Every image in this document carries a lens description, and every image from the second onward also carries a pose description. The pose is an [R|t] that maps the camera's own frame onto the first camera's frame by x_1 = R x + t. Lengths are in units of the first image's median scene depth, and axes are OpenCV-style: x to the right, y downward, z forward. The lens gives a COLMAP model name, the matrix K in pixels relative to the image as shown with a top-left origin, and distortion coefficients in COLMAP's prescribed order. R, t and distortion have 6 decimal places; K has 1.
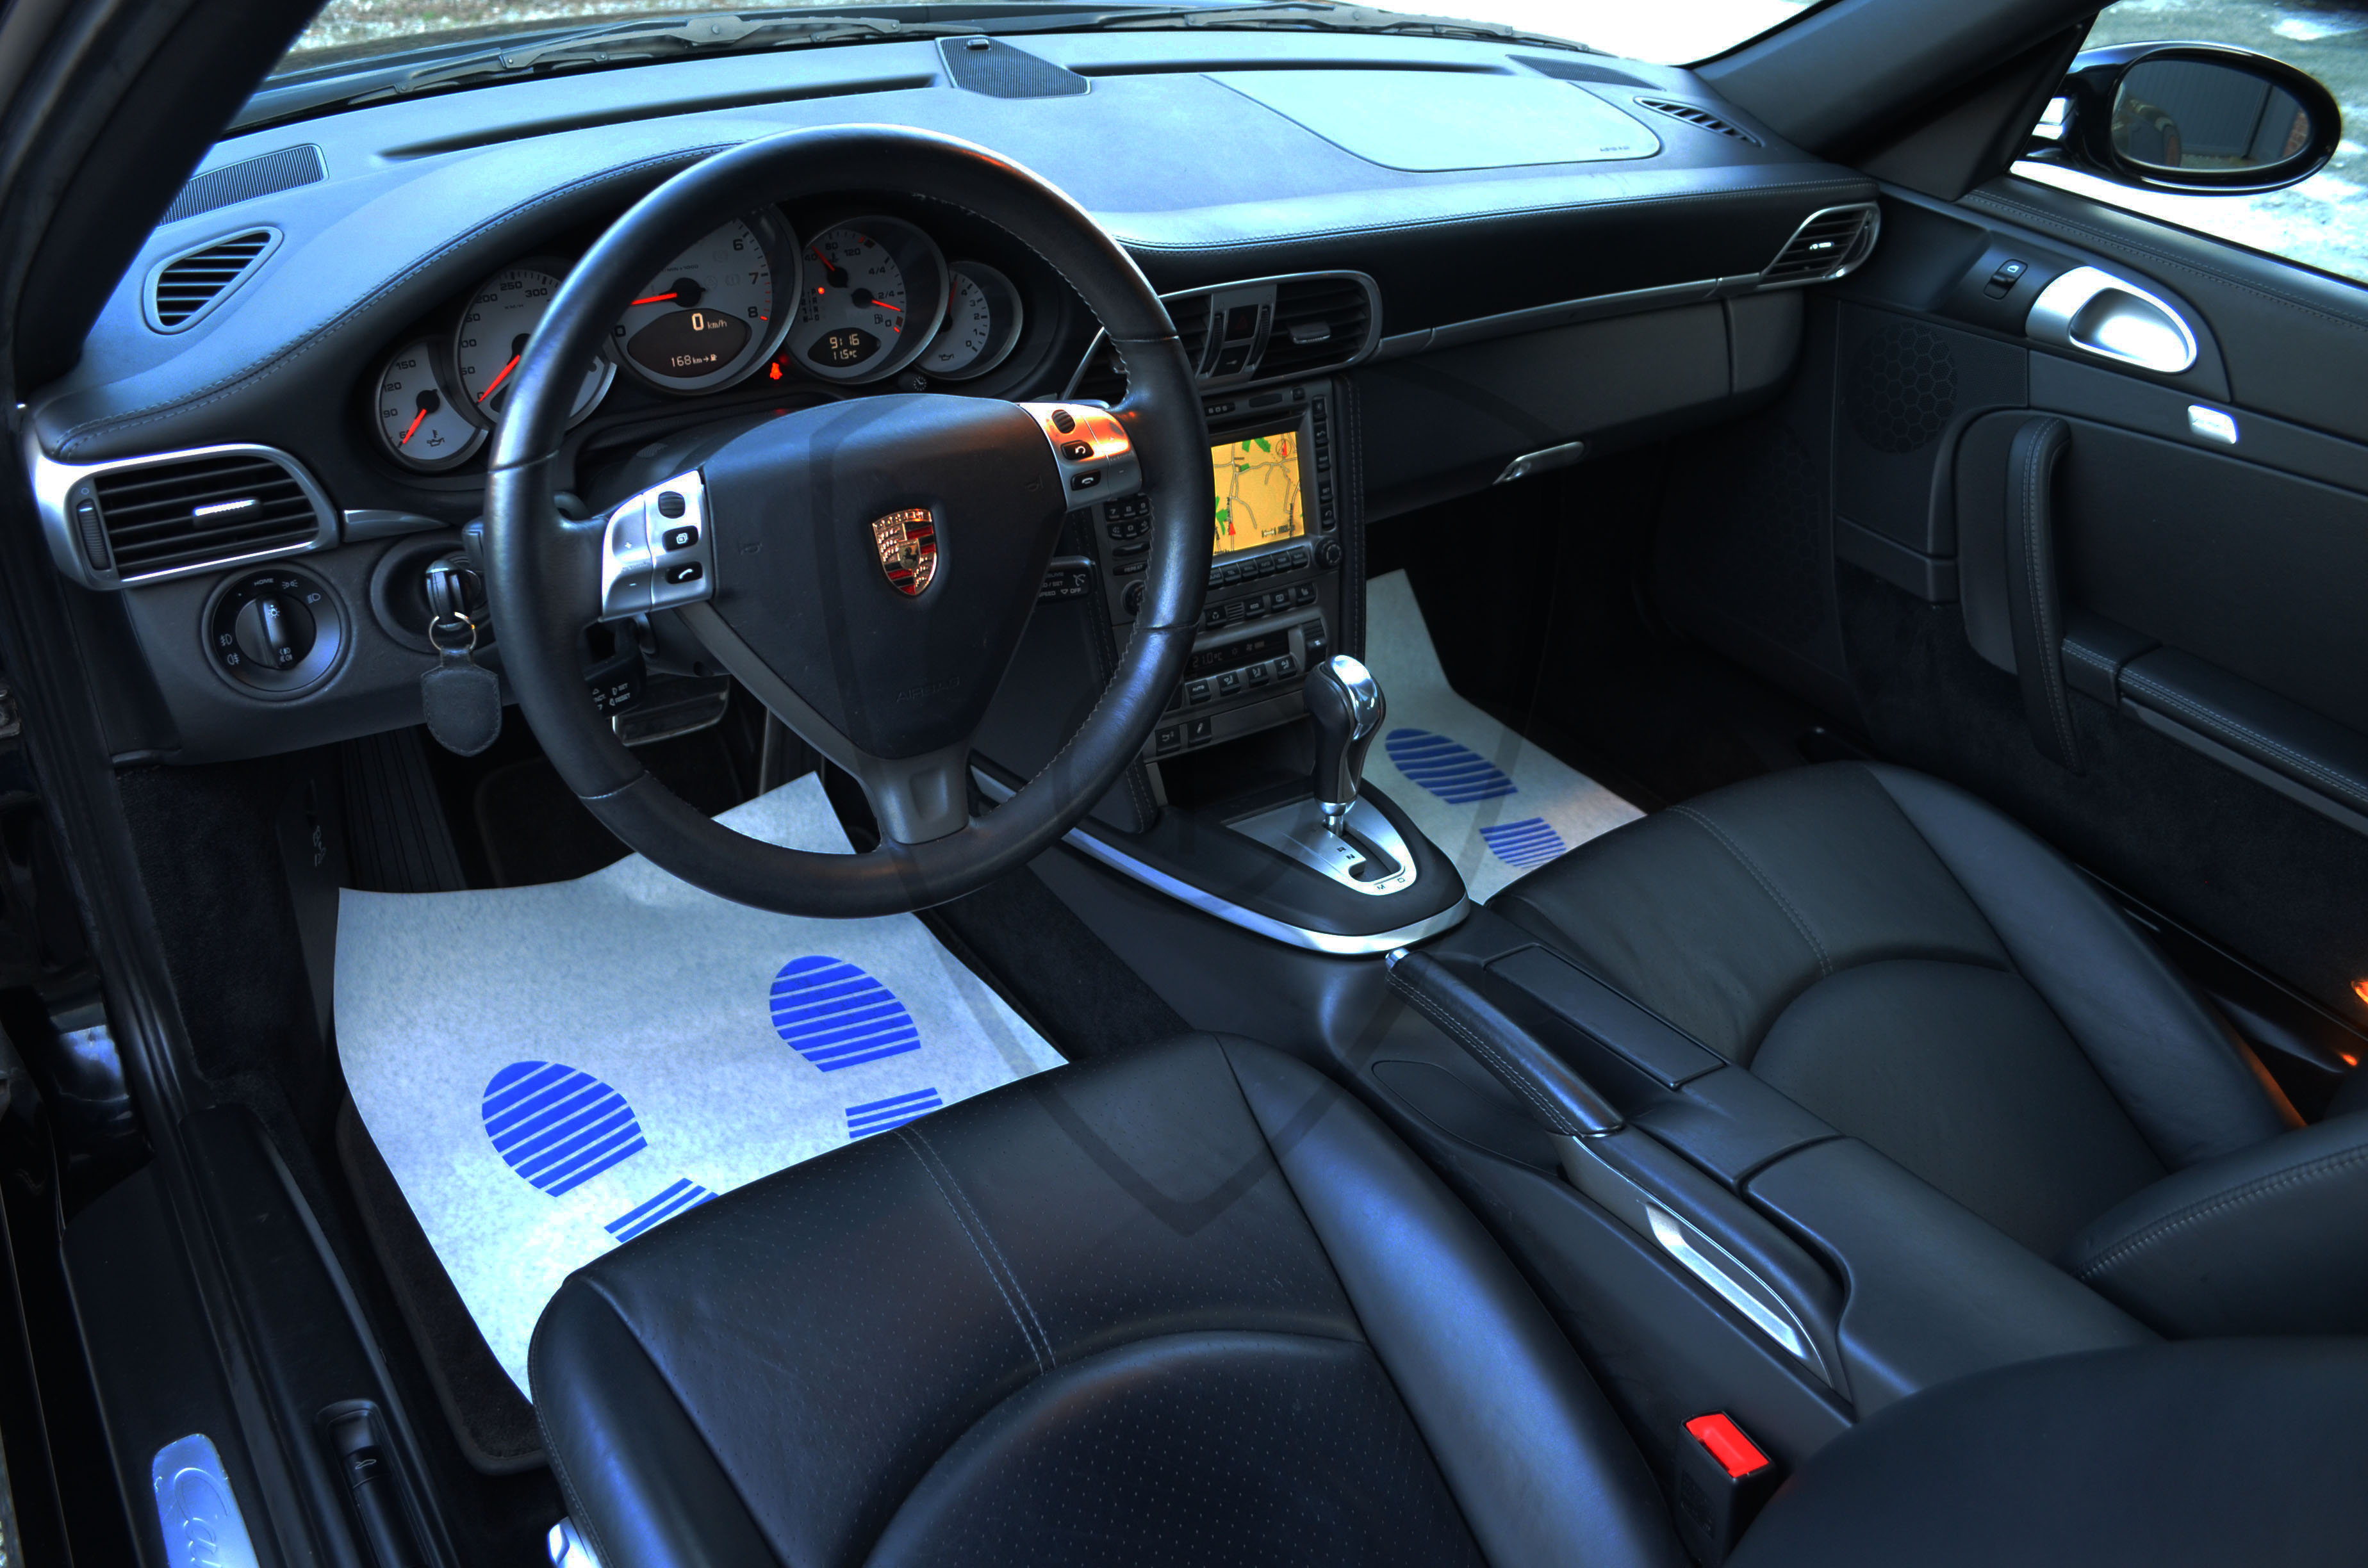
lens RADIAL K [[1829.1, 0, 1179.3], [0, 1829.1, 784.6], [0, 0, 1]] dist [-0.083730, 0.011153]
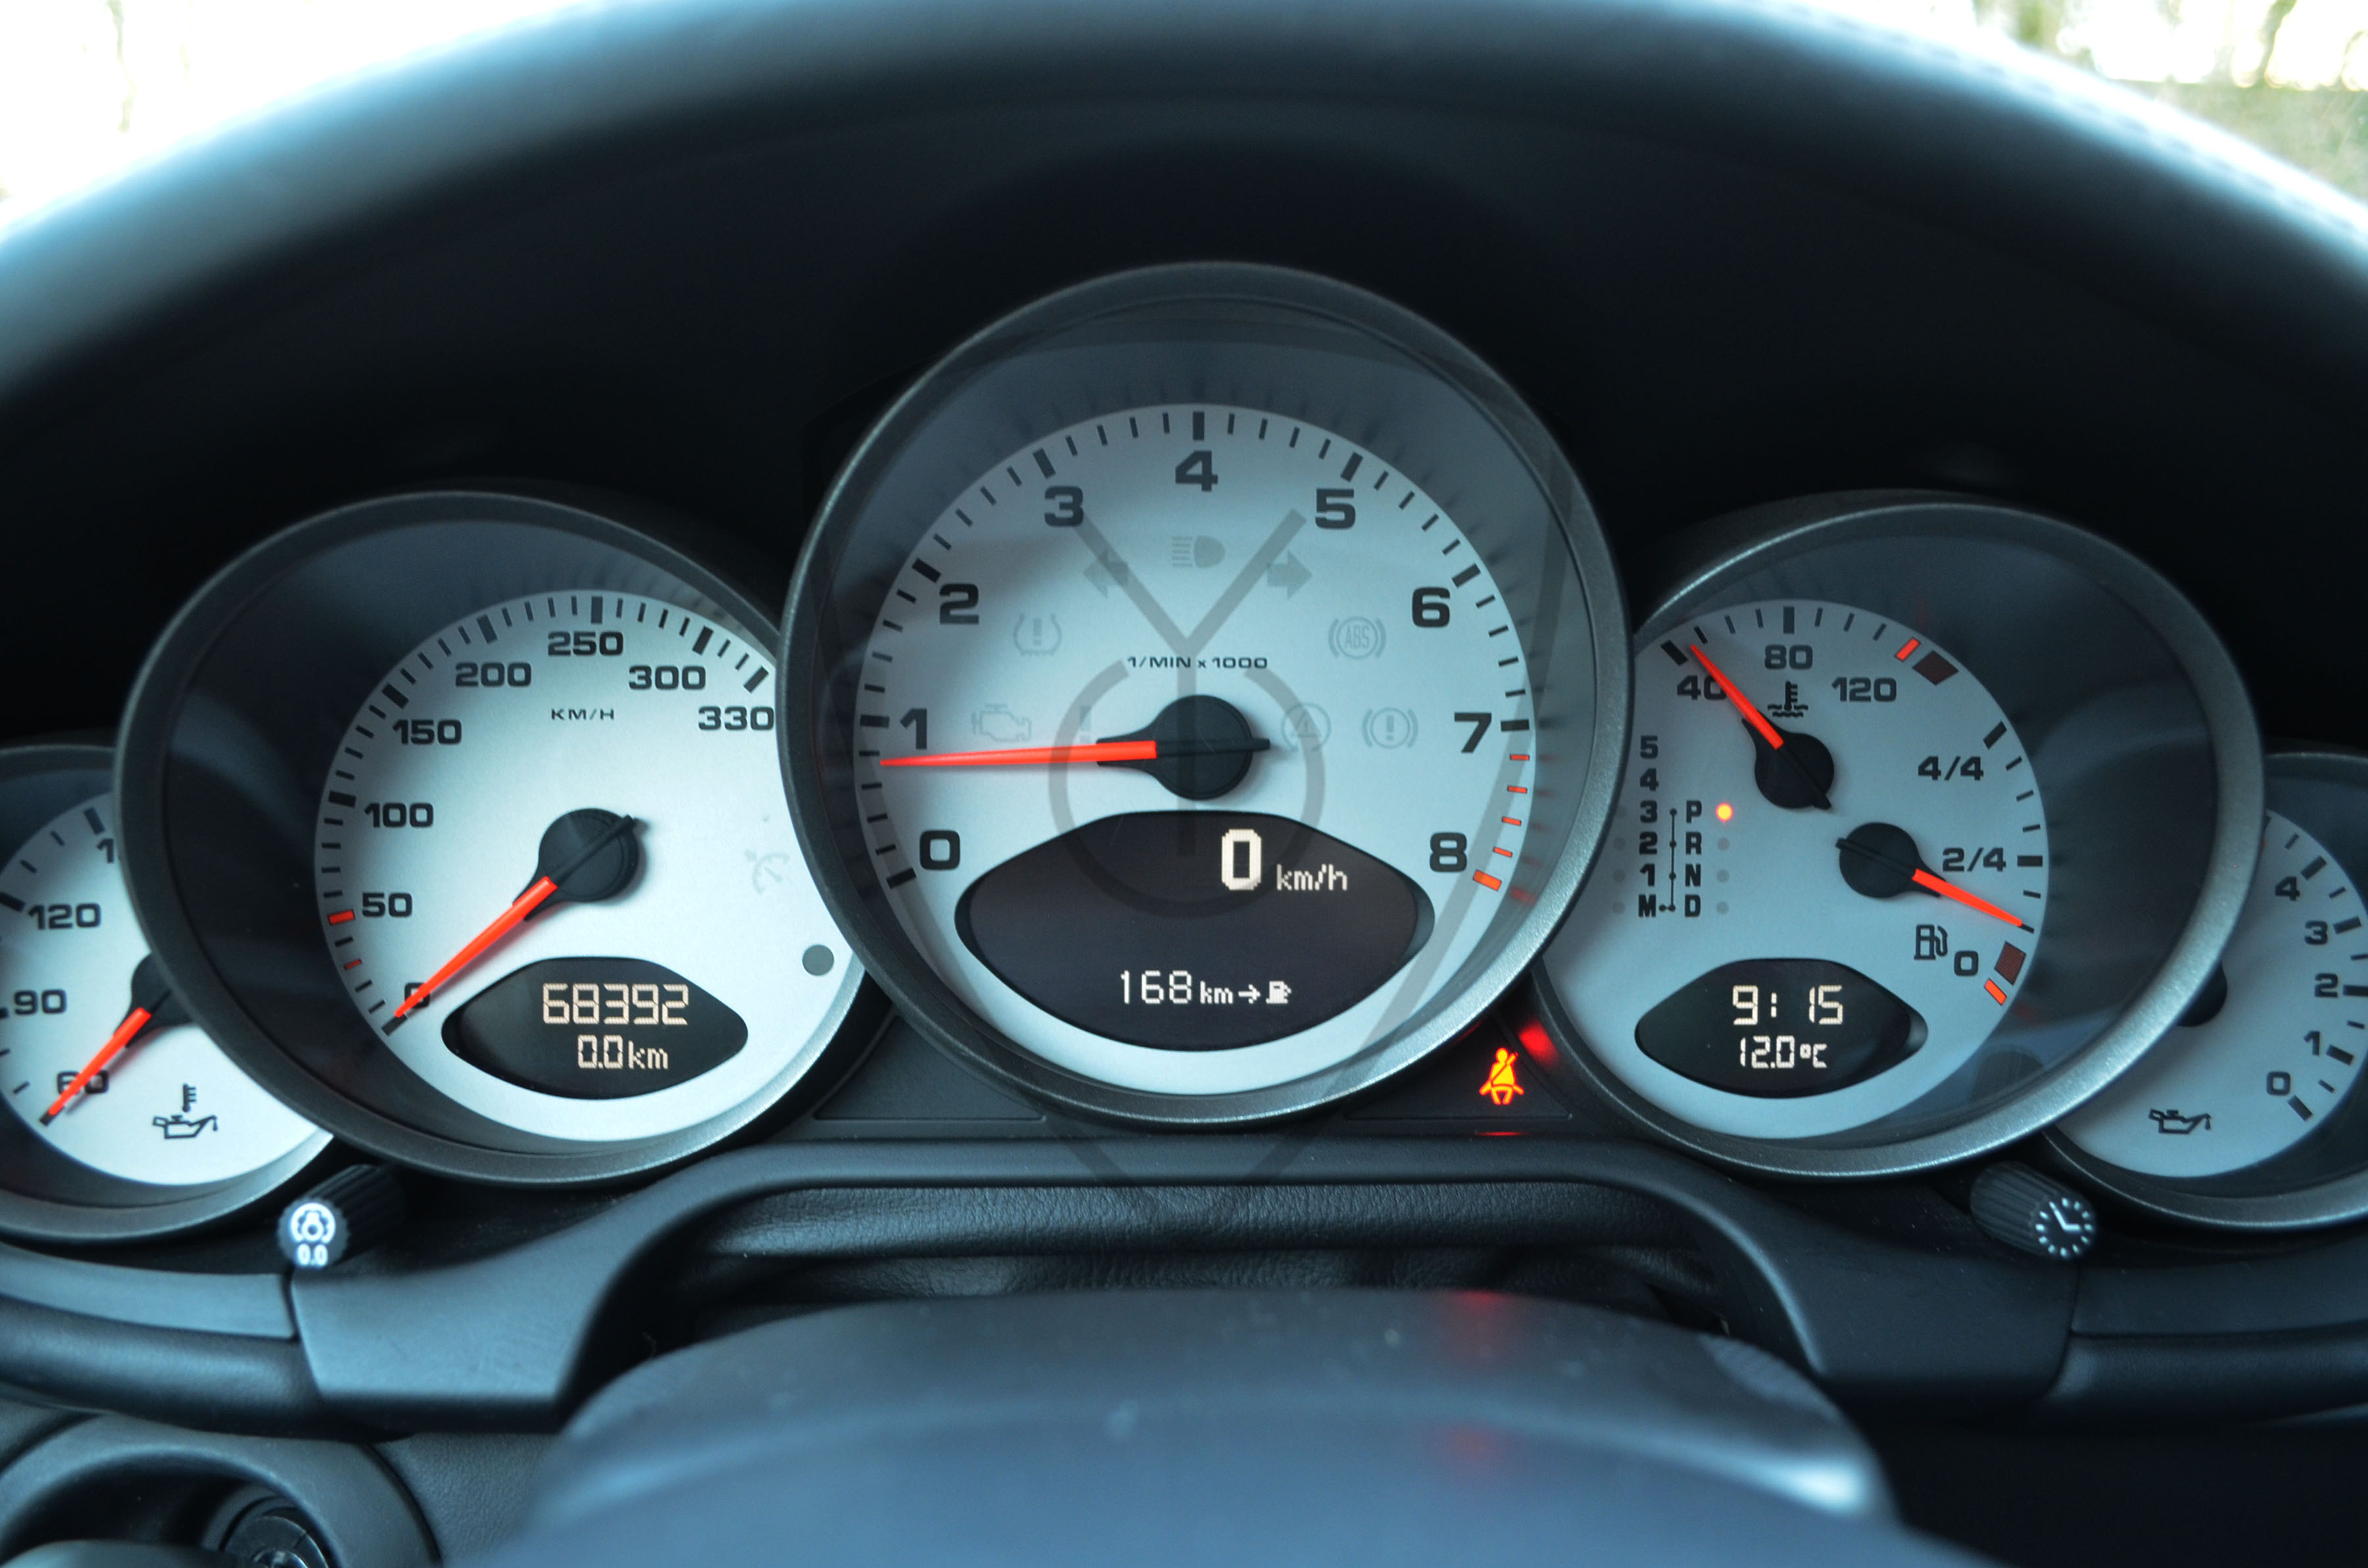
lens RADIAL K [[1829.1, 0, 1192.6], [0, 1829.1, 805.2], [0, 0, 1]] dist [-0.083730, 0.011153]
pose [[0.838967, 0.090911, -0.536535, -0.121922], [-0.254228, 0.937218, -0.238727, -0.193459], [0.481147, 0.336687, 0.809407, 0.760883]]
